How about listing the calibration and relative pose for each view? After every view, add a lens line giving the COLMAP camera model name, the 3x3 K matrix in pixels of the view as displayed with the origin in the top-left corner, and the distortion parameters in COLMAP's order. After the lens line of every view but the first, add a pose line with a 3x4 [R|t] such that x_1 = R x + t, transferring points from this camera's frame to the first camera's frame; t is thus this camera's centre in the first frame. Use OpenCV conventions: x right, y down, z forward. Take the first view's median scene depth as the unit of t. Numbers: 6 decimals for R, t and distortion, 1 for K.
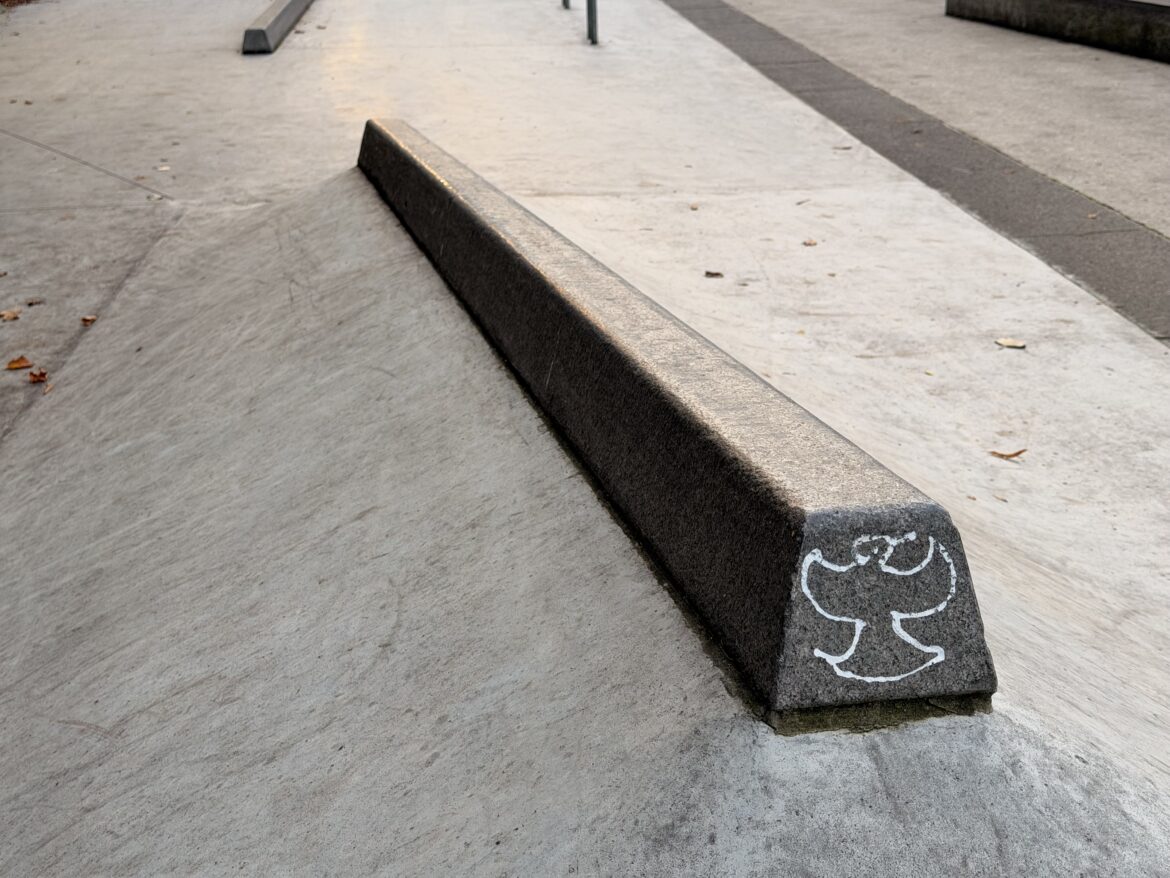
lens RADIAL K [[1508.6, 0, 585.0], [0, 1508.6, 439.0], [0, 0, 1]] dist [0.166041, -0.324021]
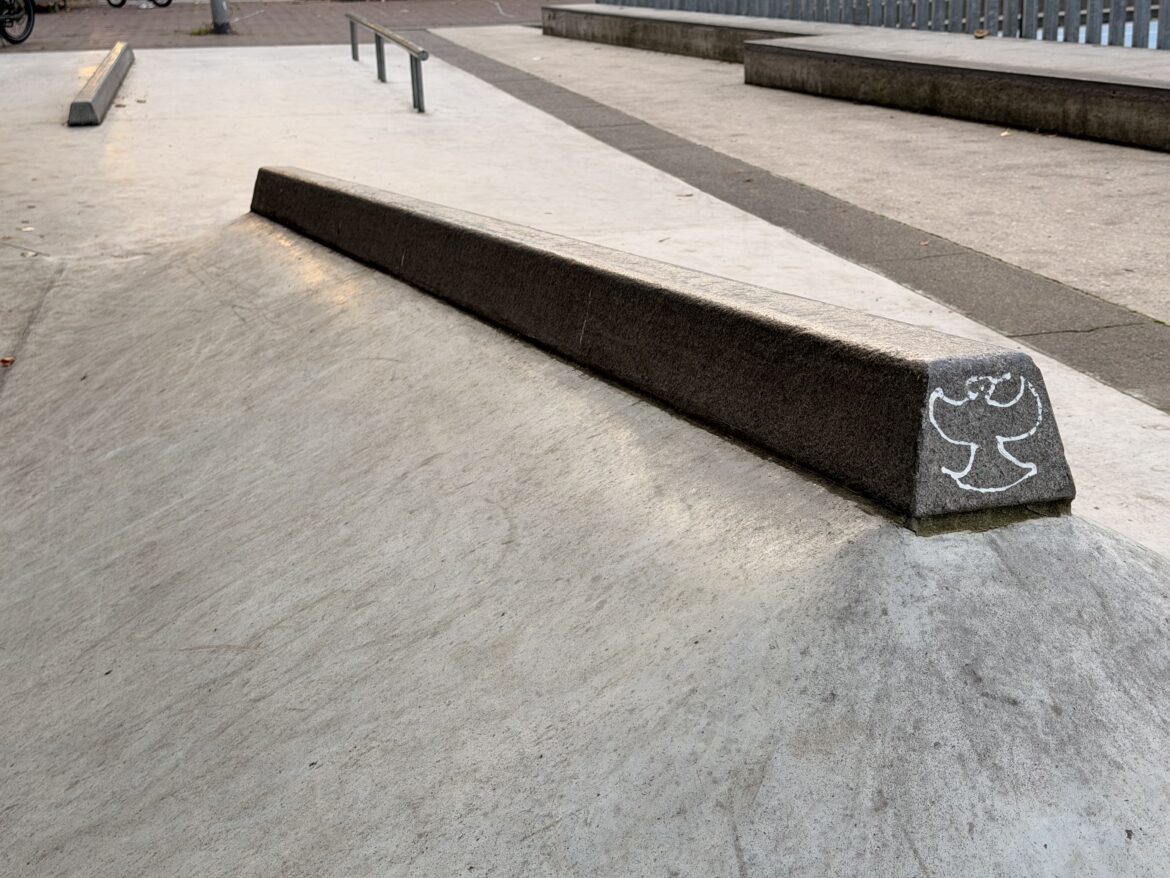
lens RADIAL K [[1508.6, 0, 585.0], [0, 1508.6, 439.0], [0, 0, 1]] dist [0.166041, -0.324021]
pose [[0.989174, -0.047379, 0.138892, -0.145268], [0.054737, 0.997266, -0.049646, 0.074523], [-0.136160, 0.056711, 0.989062, -0.095038]]
